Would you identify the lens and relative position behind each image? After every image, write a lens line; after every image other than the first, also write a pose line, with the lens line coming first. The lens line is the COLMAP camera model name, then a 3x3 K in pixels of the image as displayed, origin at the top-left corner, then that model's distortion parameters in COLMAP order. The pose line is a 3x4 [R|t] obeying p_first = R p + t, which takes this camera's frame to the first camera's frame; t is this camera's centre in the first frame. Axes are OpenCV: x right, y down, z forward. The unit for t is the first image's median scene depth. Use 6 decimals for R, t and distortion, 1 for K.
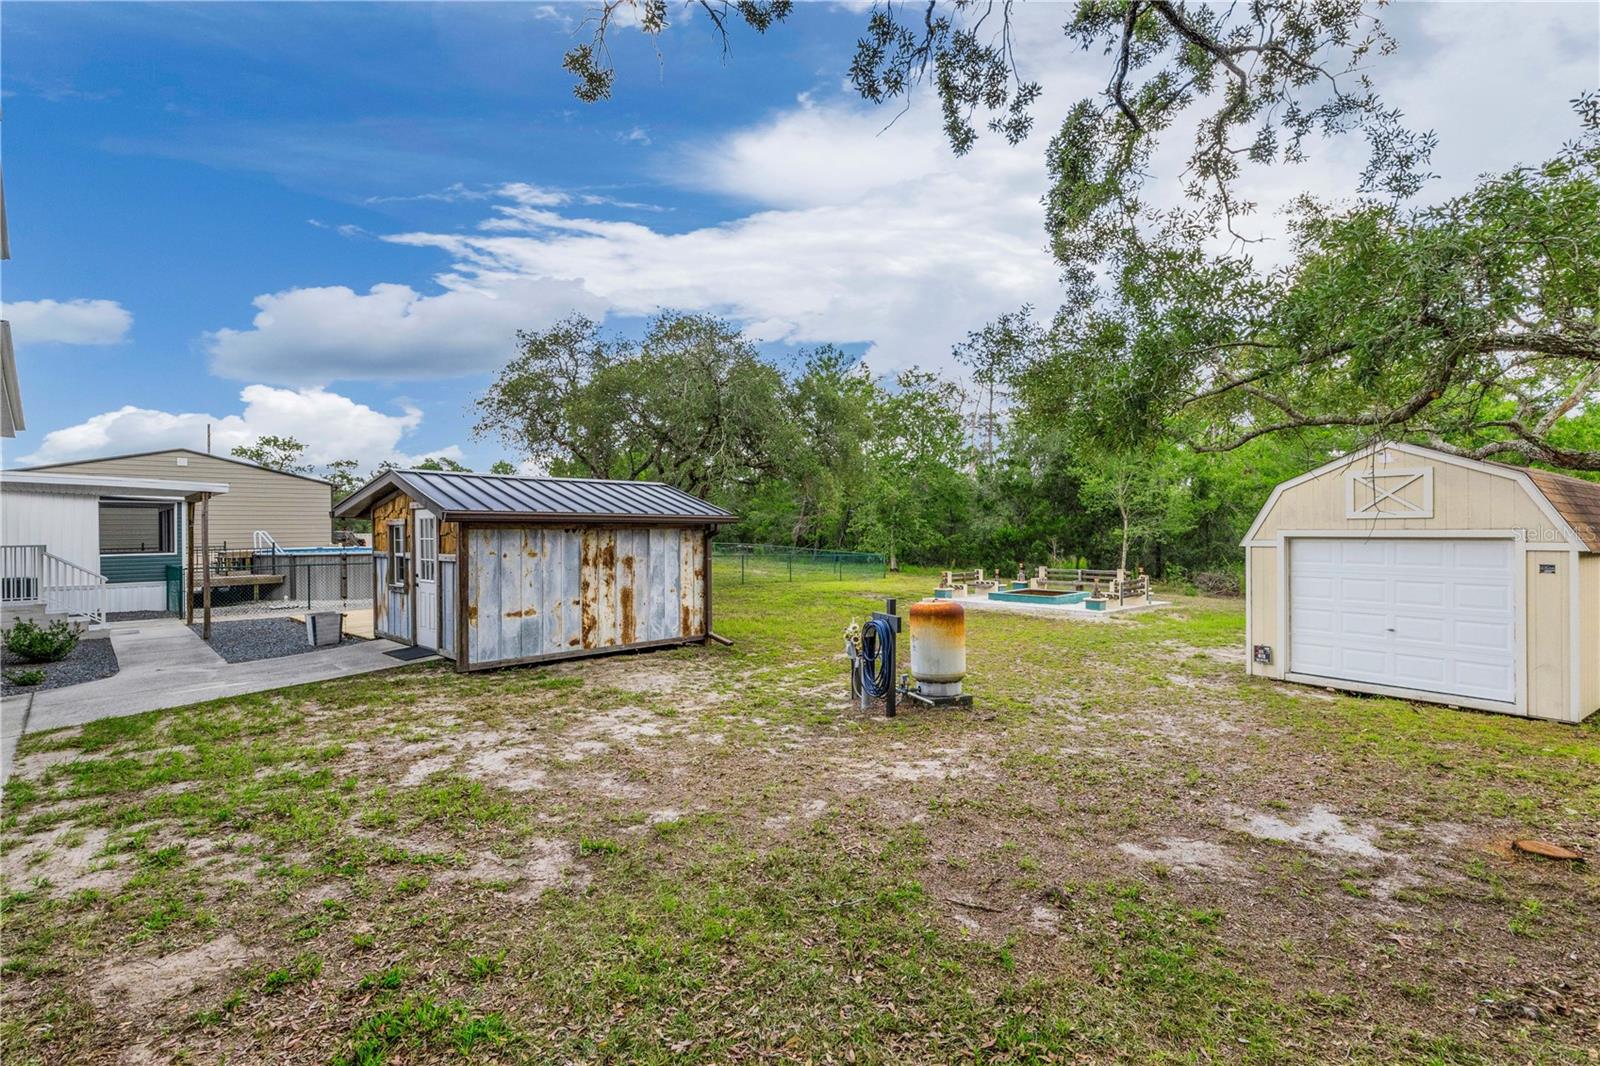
lens RADIAL K [[753.2, 0, 800.0], [0, 753.2, 533.0], [0, 0, 1]] dist [0.009398, -0.000292]
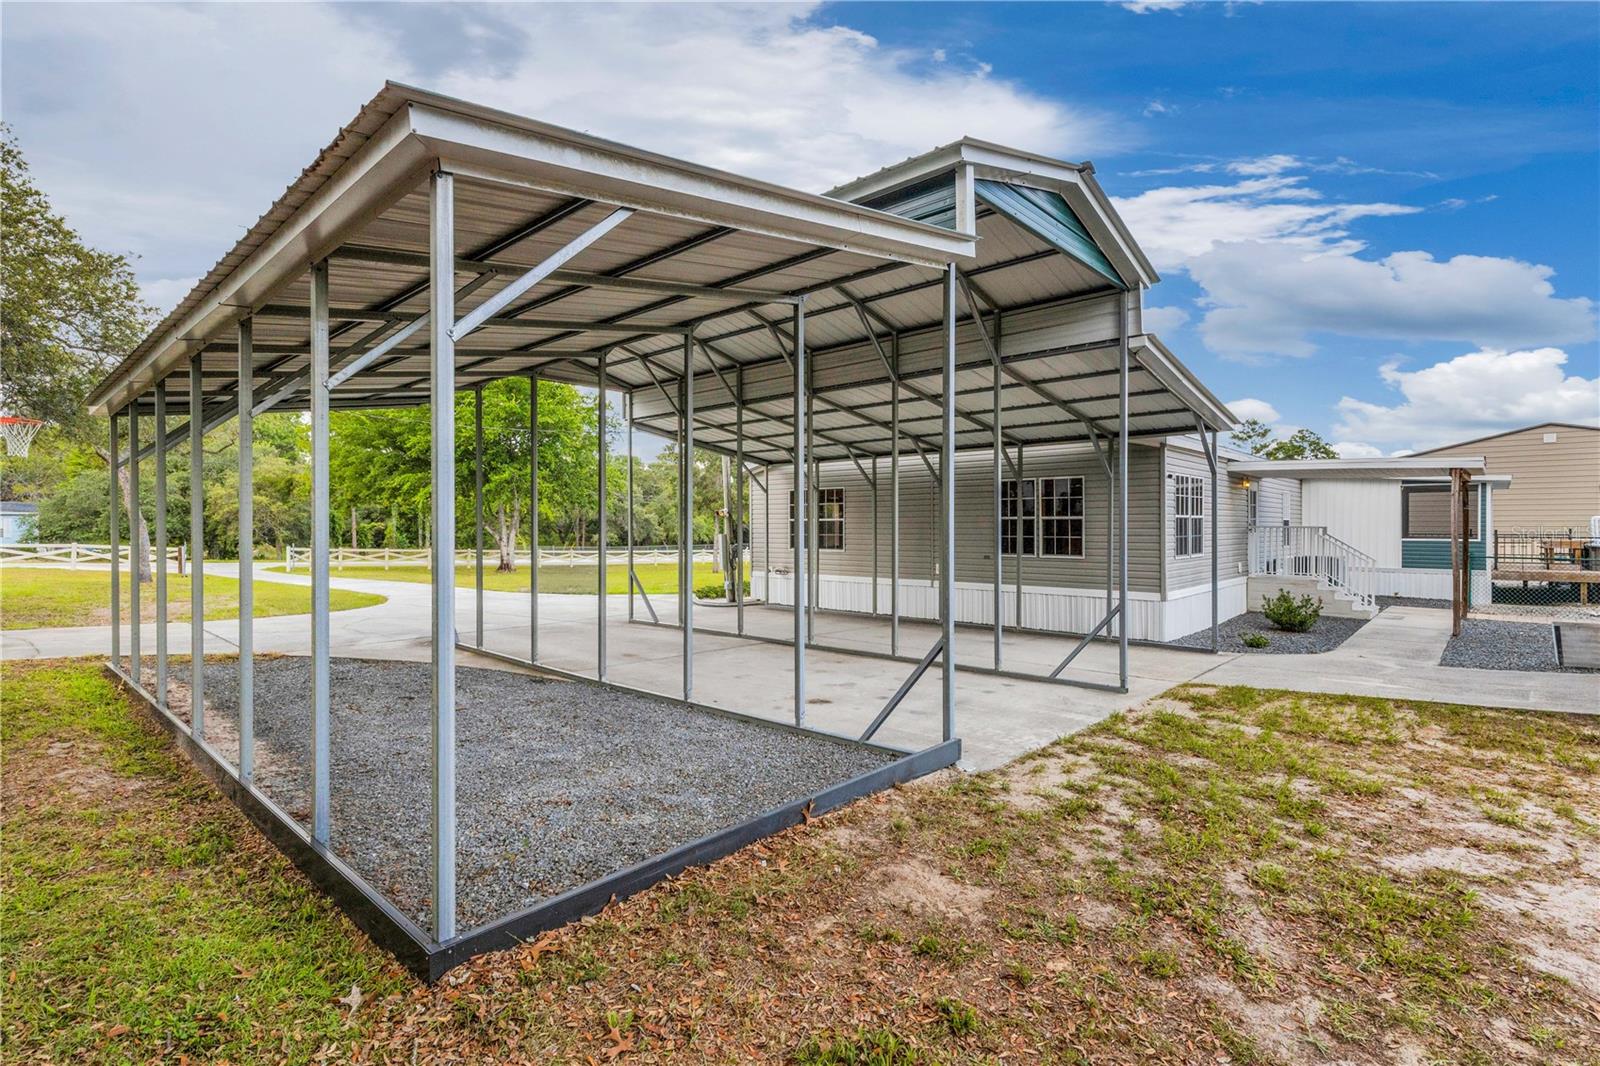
lens RADIAL K [[753.2, 0, 800.0], [0, 753.2, 533.0], [0, 0, 1]] dist [0.009398, -0.000292]
pose [[0.041692, 0.020974, -0.998910, 0.049981], [-0.006747, 0.999763, 0.020711, 0.004256], [0.999108, 0.005877, 0.041823, 0.135381]]
